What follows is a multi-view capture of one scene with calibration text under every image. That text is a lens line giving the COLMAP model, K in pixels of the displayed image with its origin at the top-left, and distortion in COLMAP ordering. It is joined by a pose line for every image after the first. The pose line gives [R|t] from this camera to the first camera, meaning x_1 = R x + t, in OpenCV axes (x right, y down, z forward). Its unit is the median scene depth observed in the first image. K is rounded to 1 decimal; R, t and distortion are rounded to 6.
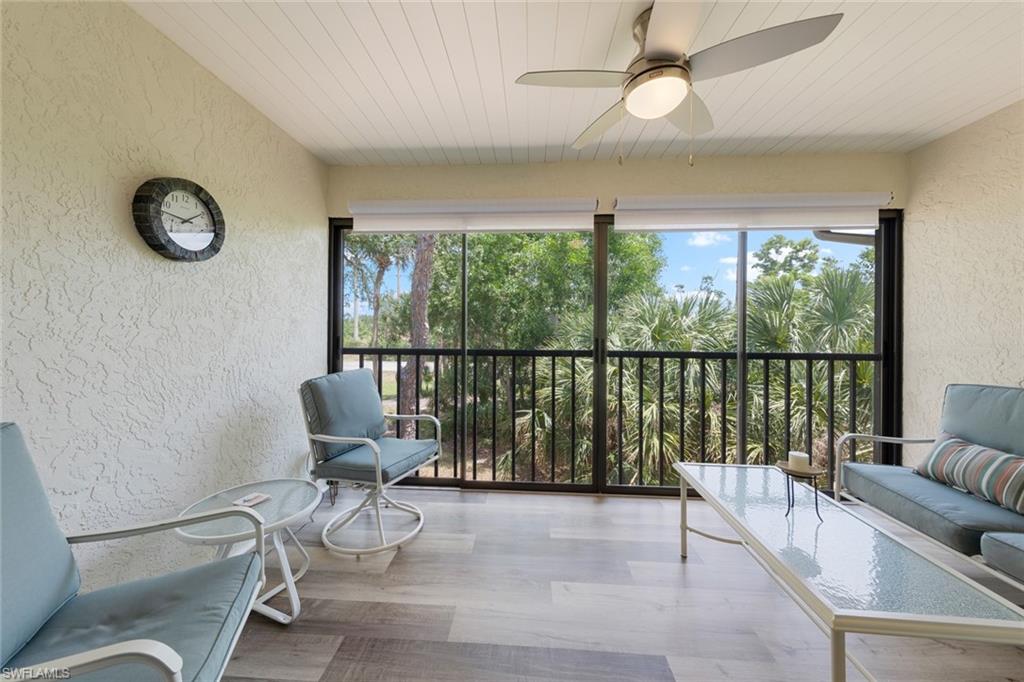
lens RADIAL K [[362.4, 0, 536.2], [0, 362.4, 328.7], [0, 0, 1]] dist [0.001139, -0.000032]
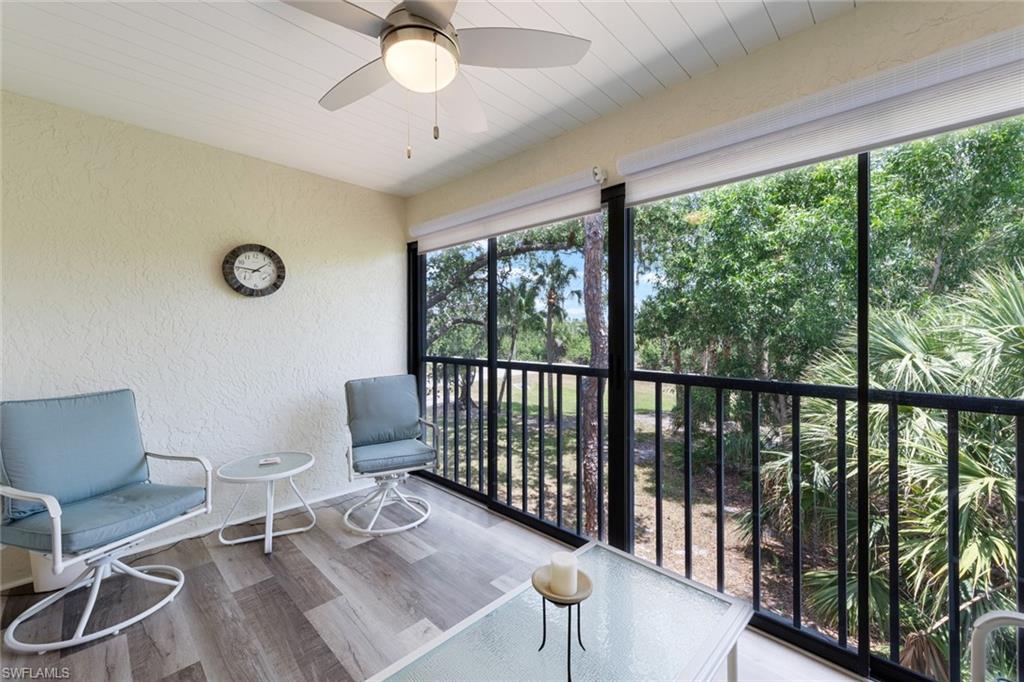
lens RADIAL K [[419.3, 0, 509.4], [0, 419.3, 335.6], [0, 0, 1]] dist [0.006997, 0.000004]
pose [[0.749062, 0.001674, -0.662497, 0.640365], [0.000673, 0.999994, 0.003288, -0.017354], [0.662499, -0.002908, 0.749057, 0.241919]]
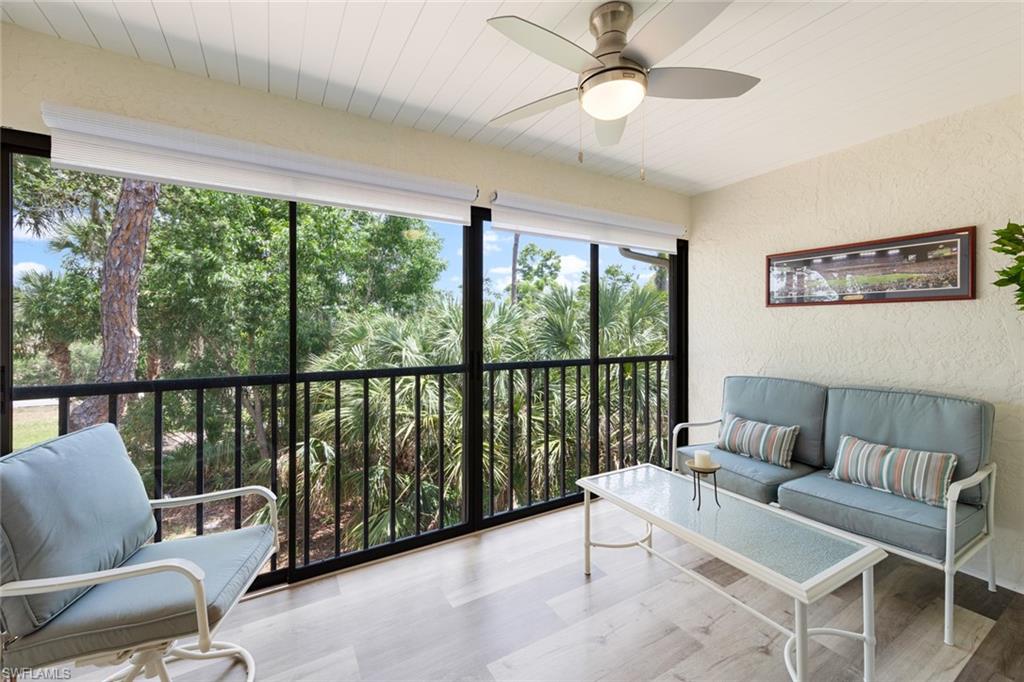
lens RADIAL K [[394.6, 0, 513.1], [0, 394.6, 326.7], [0, 0, 1]] dist [0.004686, -0.000200]
pose [[0.840018, -0.004004, 0.542544, -0.292695], [0.005469, 0.999984, -0.001088, -0.032190], [-0.542531, 0.003881, 0.840027, 0.187414]]
